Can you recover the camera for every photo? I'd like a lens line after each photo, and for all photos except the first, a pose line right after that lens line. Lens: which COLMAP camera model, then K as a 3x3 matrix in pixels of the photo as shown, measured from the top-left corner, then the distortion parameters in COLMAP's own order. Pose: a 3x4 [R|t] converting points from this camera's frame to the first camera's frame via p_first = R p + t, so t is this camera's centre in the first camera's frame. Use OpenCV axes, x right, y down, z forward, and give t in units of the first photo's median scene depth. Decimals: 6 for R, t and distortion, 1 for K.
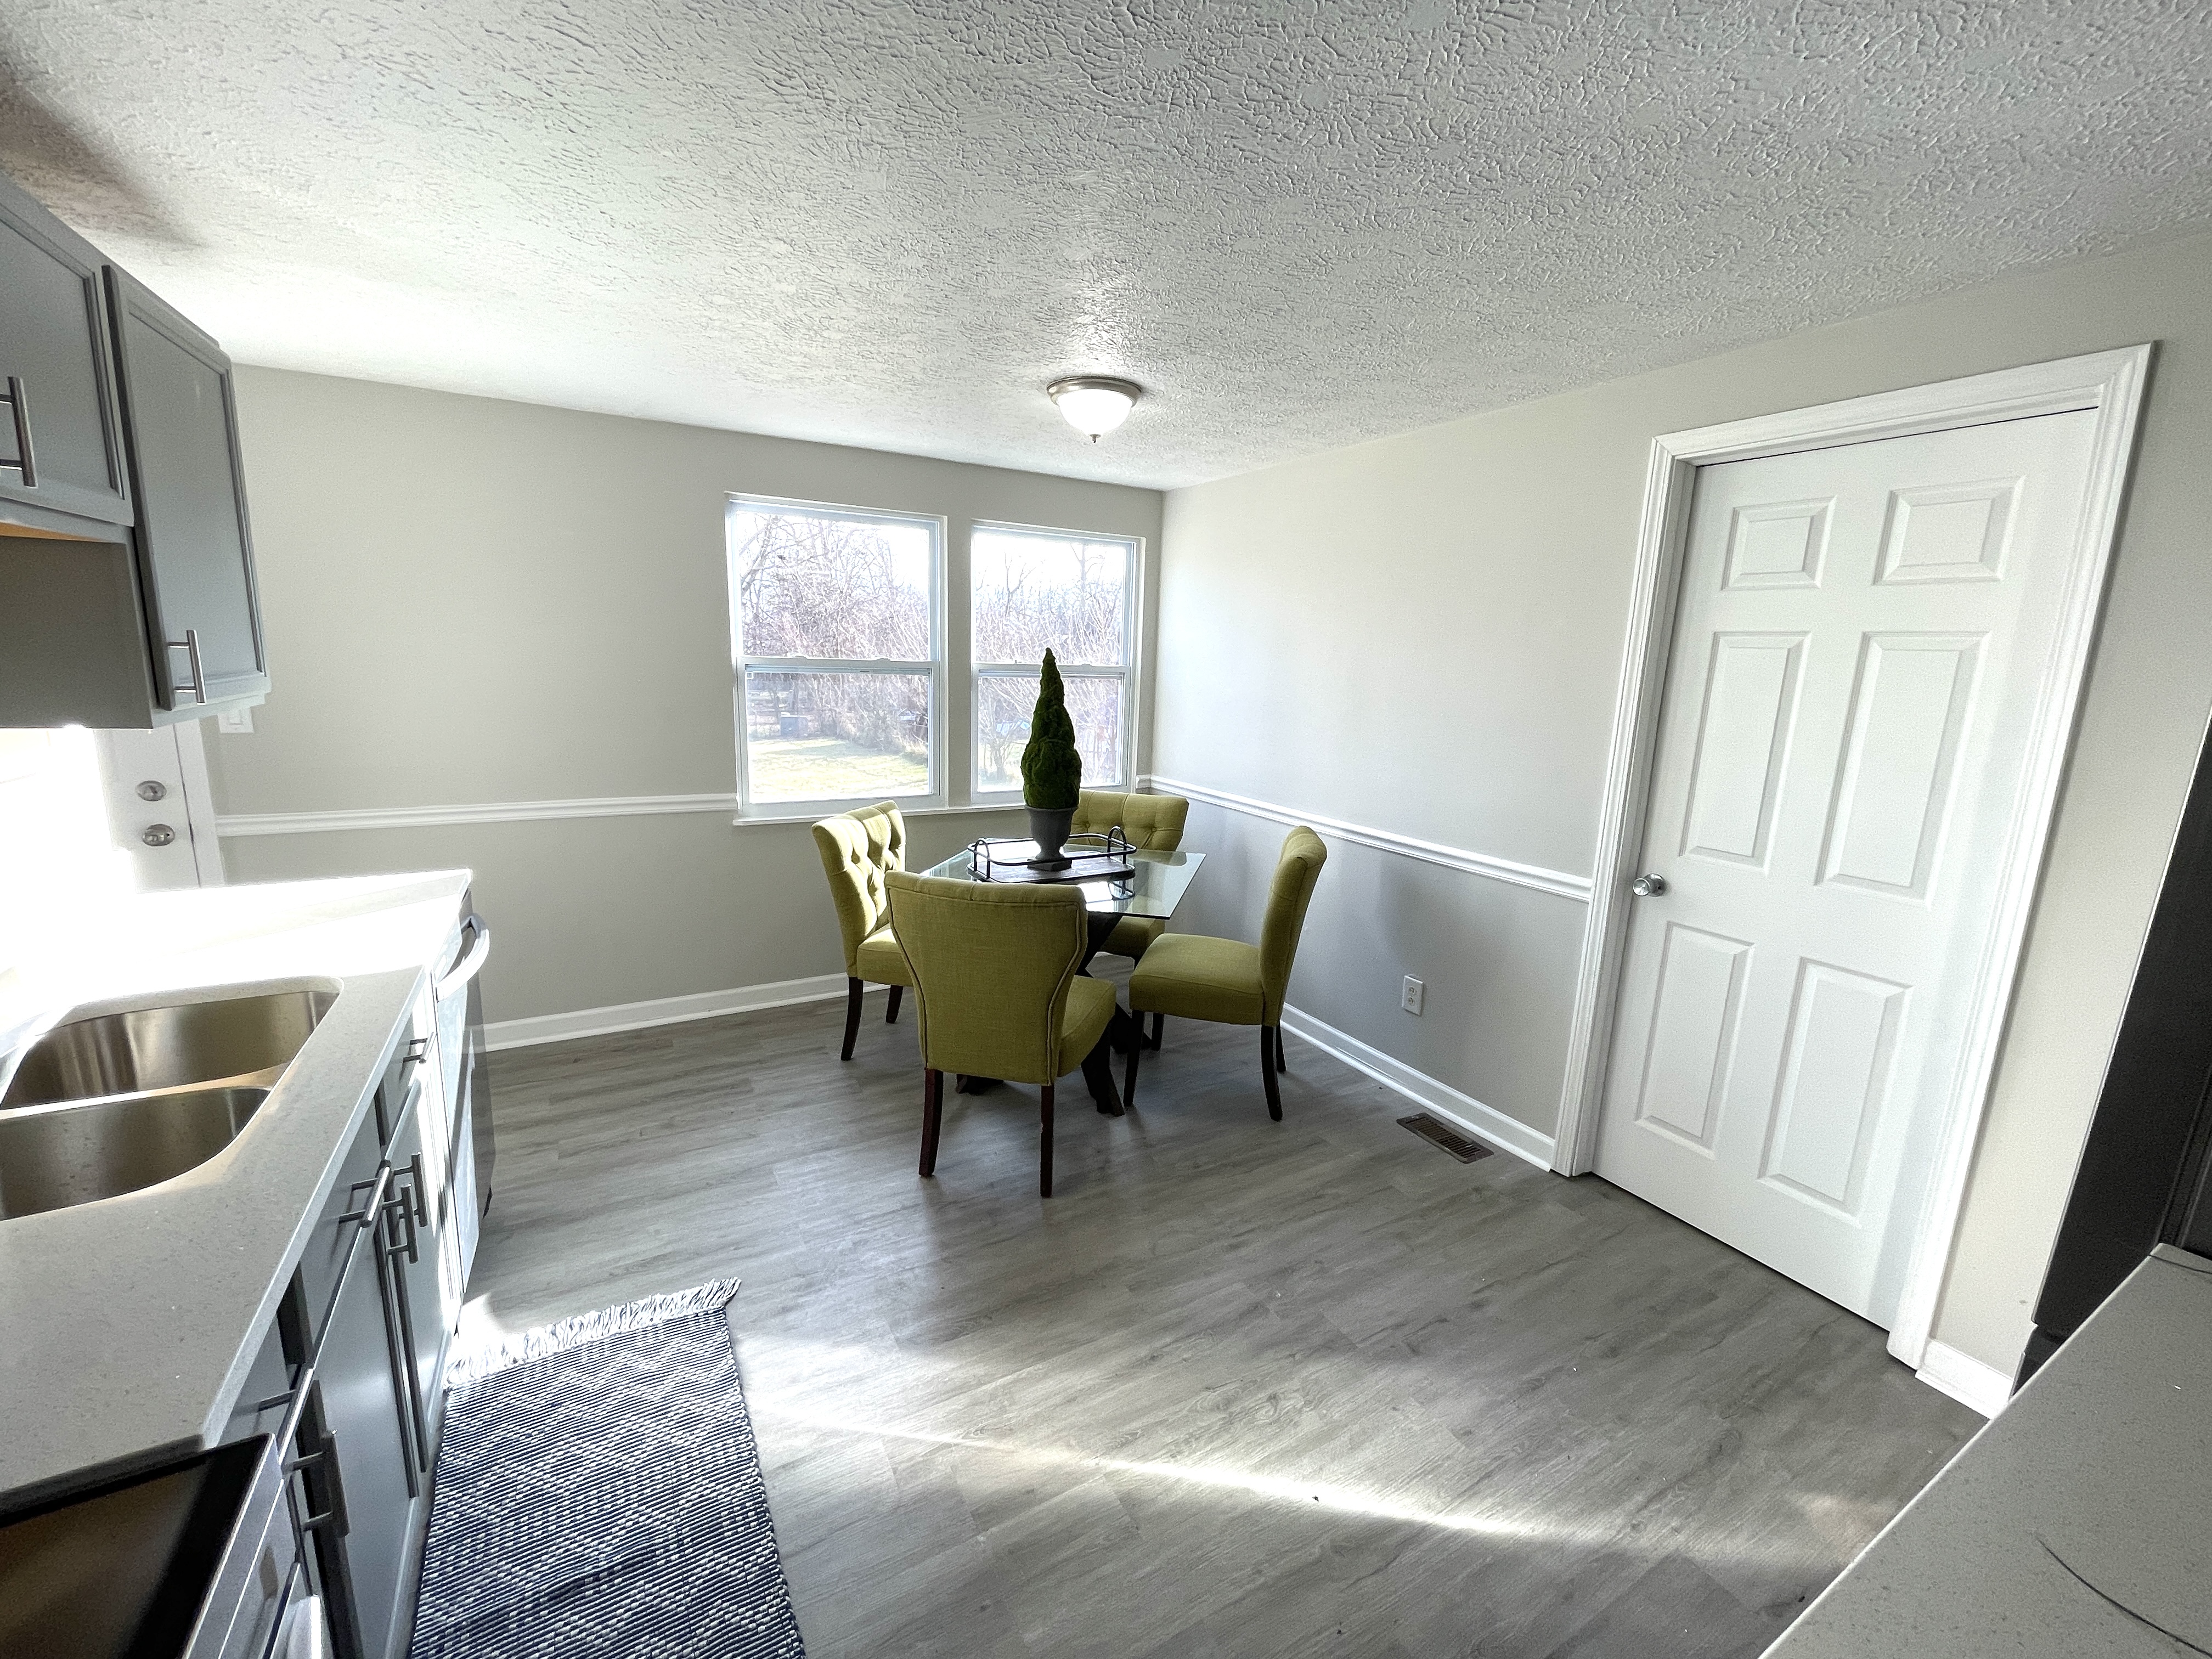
lens RADIAL K [[904.1, 0, 1114.8], [0, 904.1, 830.3], [0, 0, 1]] dist [-0.002423, -0.000388]
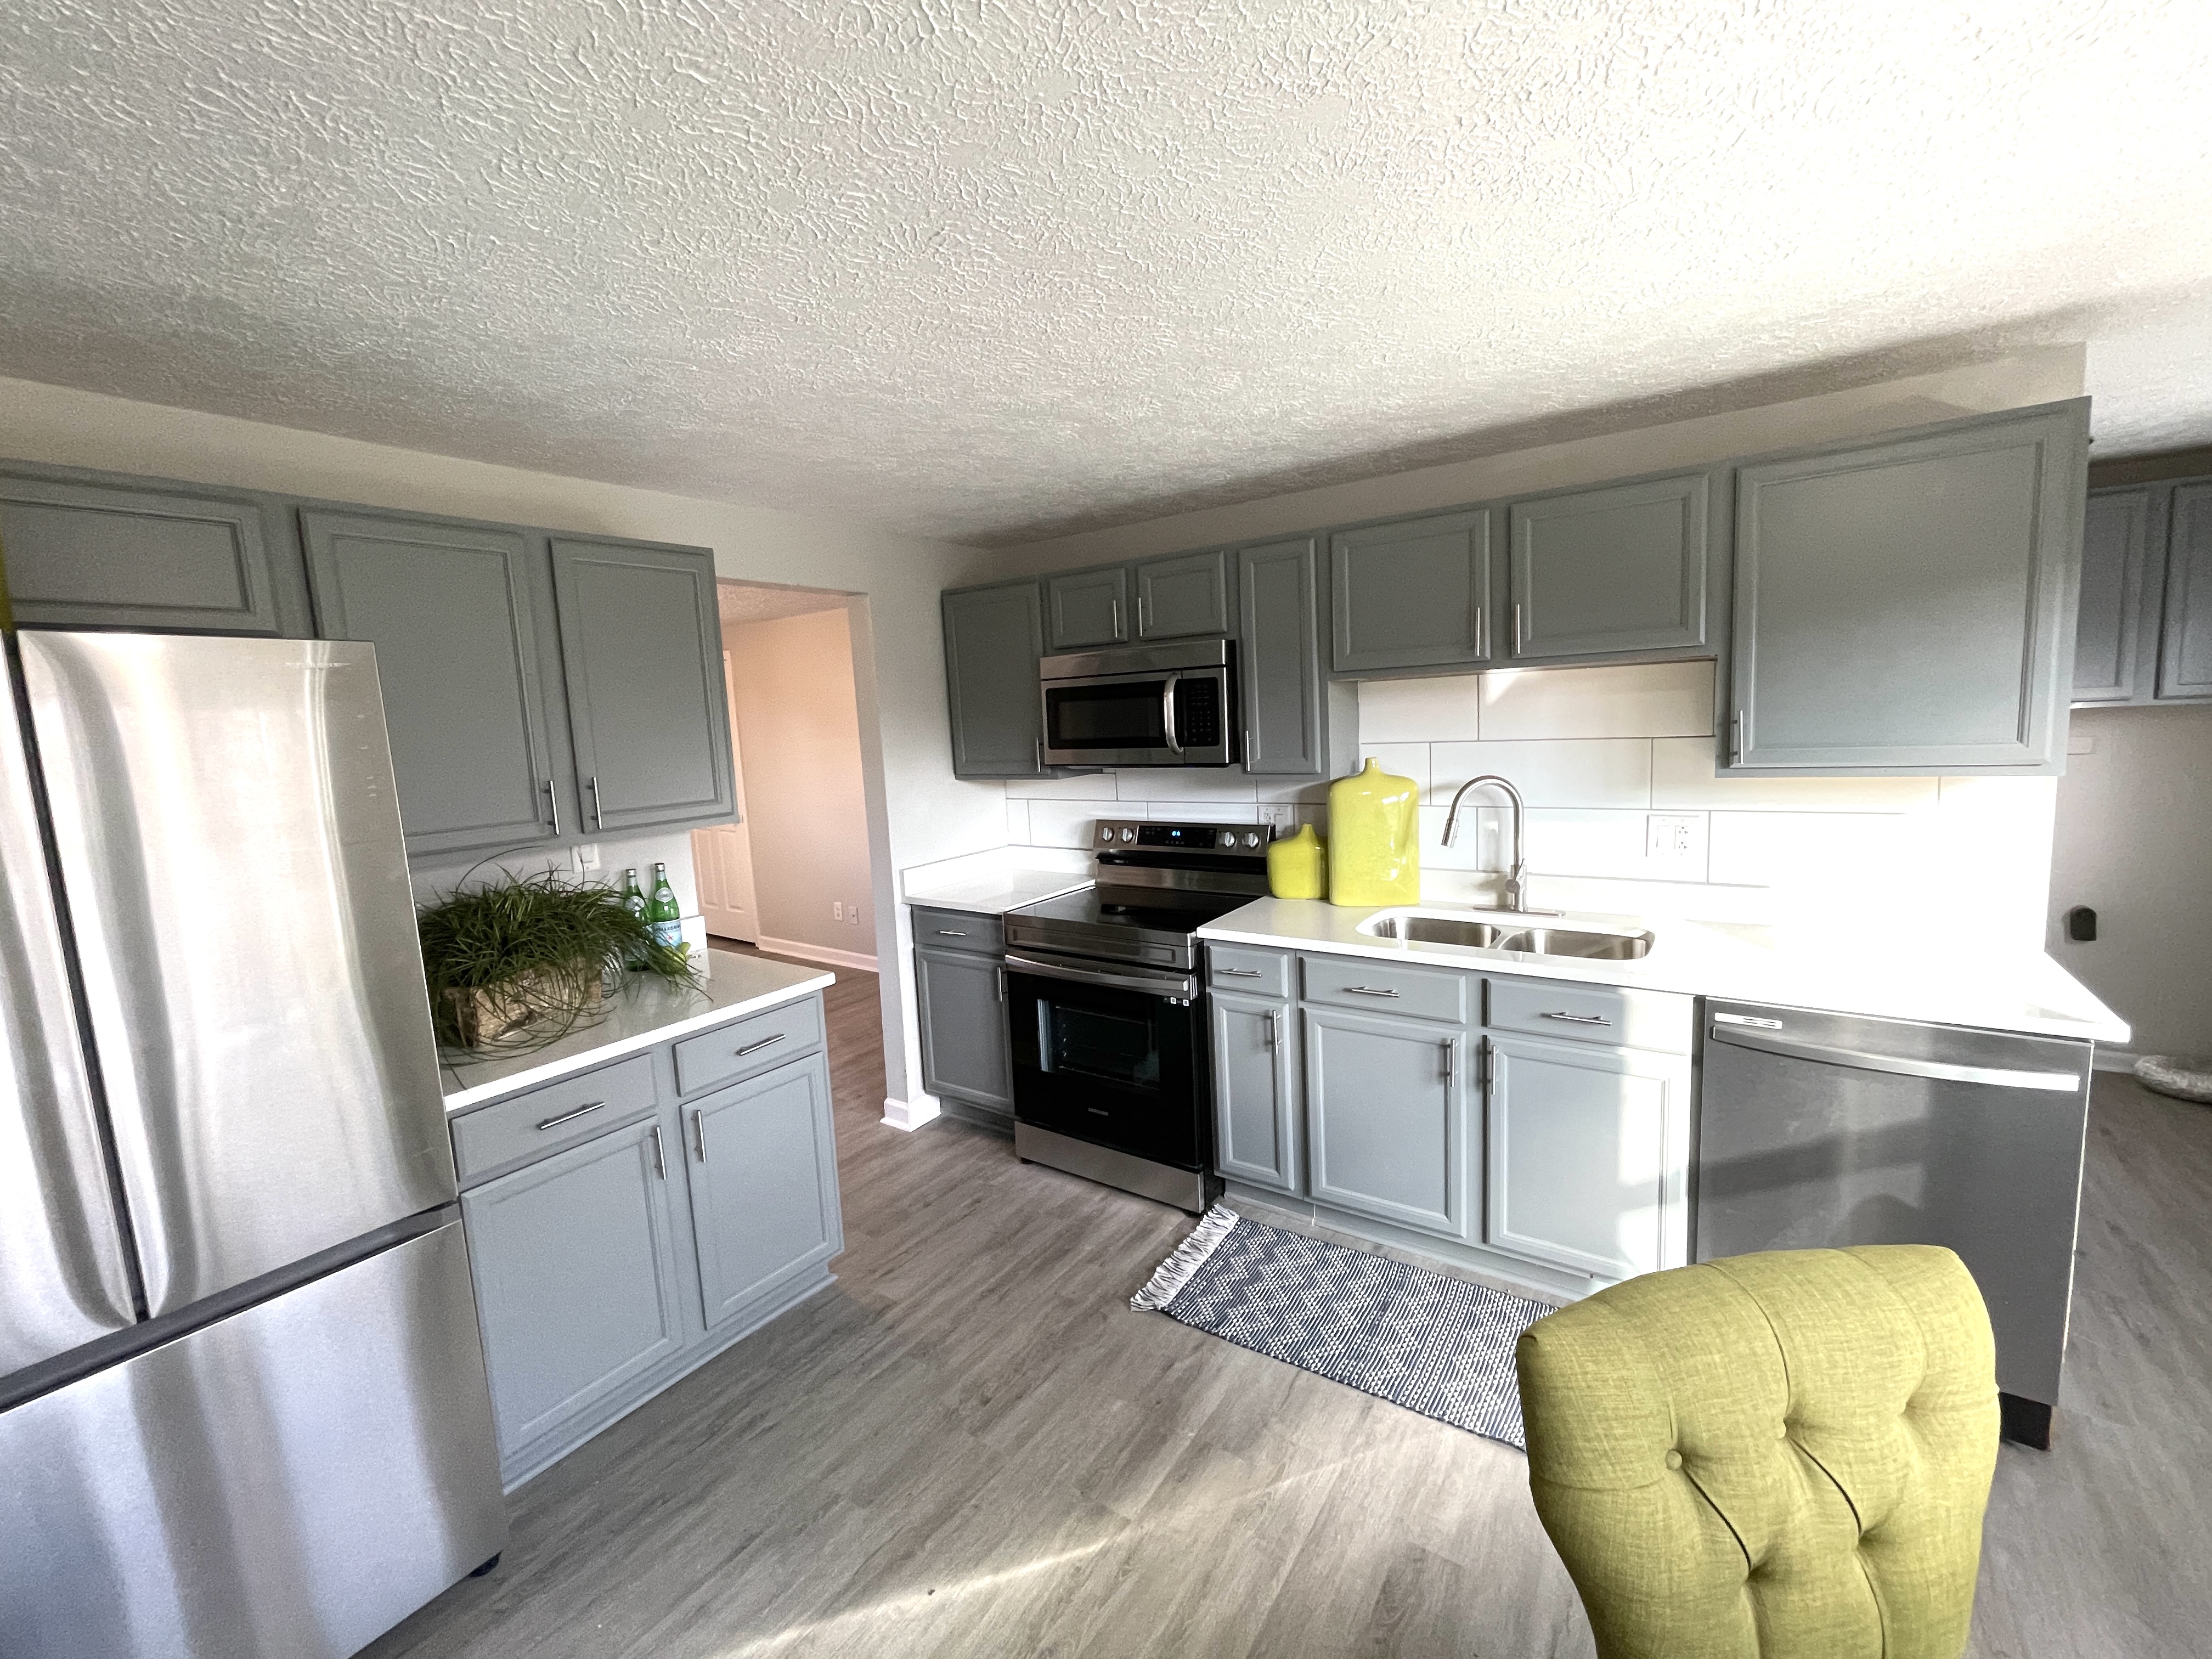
lens RADIAL K [[904.1, 0, 1109.1], [0, 904.1, 824.7], [0, 0, 1]] dist [-0.002423, -0.000388]
pose [[-0.907176, 0.061893, -0.416174, 0.379120], [-0.060769, 0.959477, 0.275156, -0.331047], [0.416340, 0.274906, -0.866653, 1.602280]]
